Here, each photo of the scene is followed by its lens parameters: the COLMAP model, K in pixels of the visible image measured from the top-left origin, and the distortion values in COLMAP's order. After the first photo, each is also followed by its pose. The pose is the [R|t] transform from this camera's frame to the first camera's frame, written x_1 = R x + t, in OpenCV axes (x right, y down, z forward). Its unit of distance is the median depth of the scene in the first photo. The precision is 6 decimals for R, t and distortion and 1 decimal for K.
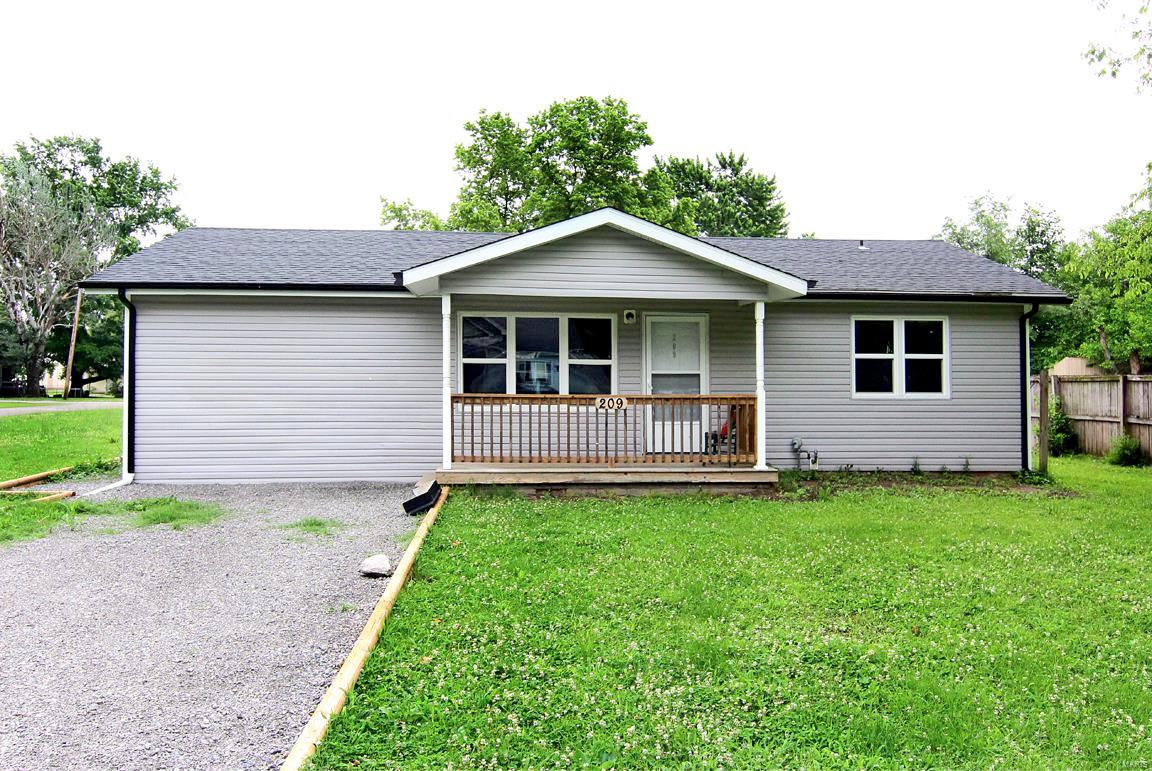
lens RADIAL K [[969.2, 0, 598.8], [0, 969.2, 347.7], [0, 0, 1]] dist [-0.006885, -0.006849]
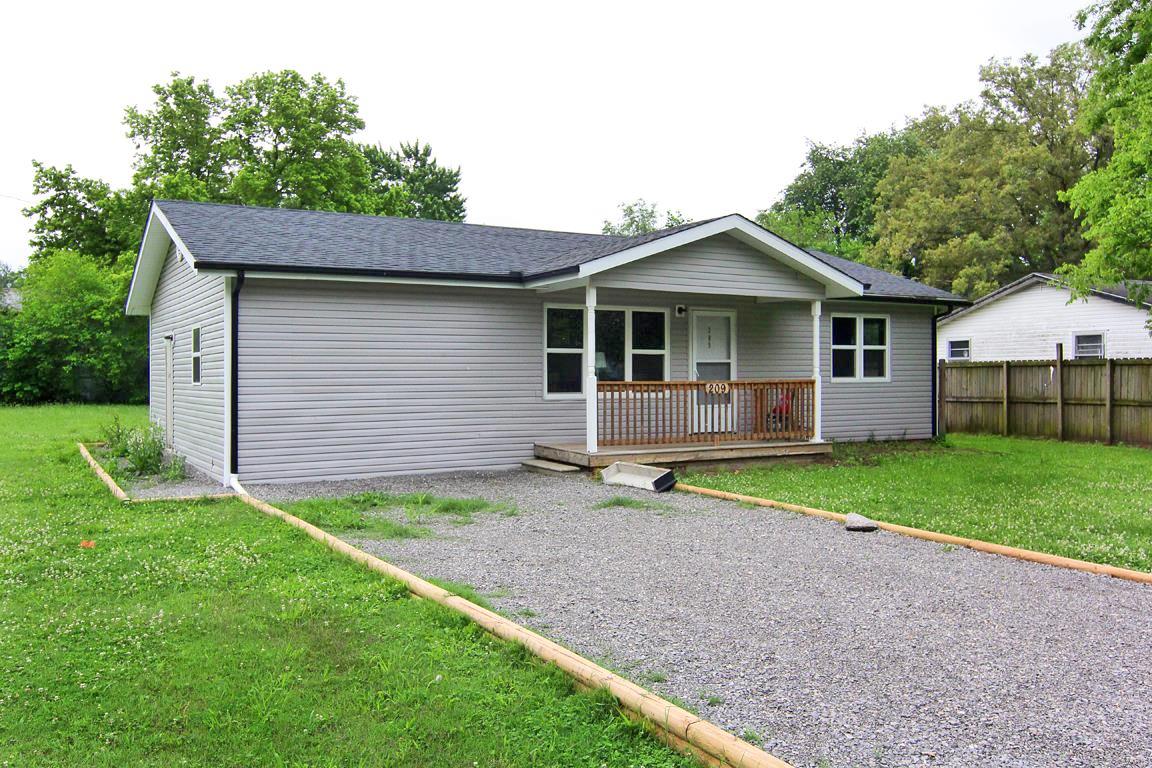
lens RADIAL K [[978.3, 0, 576.0], [0, 978.3, 384.0], [0, 0, 1]] dist [-0.001579, -0.004229]
pose [[0.911345, -0.013921, 0.411408, -0.527788], [-0.005007, 0.998979, 0.044893, 0.001845], [-0.411613, -0.042973, 0.910345, 0.031898]]
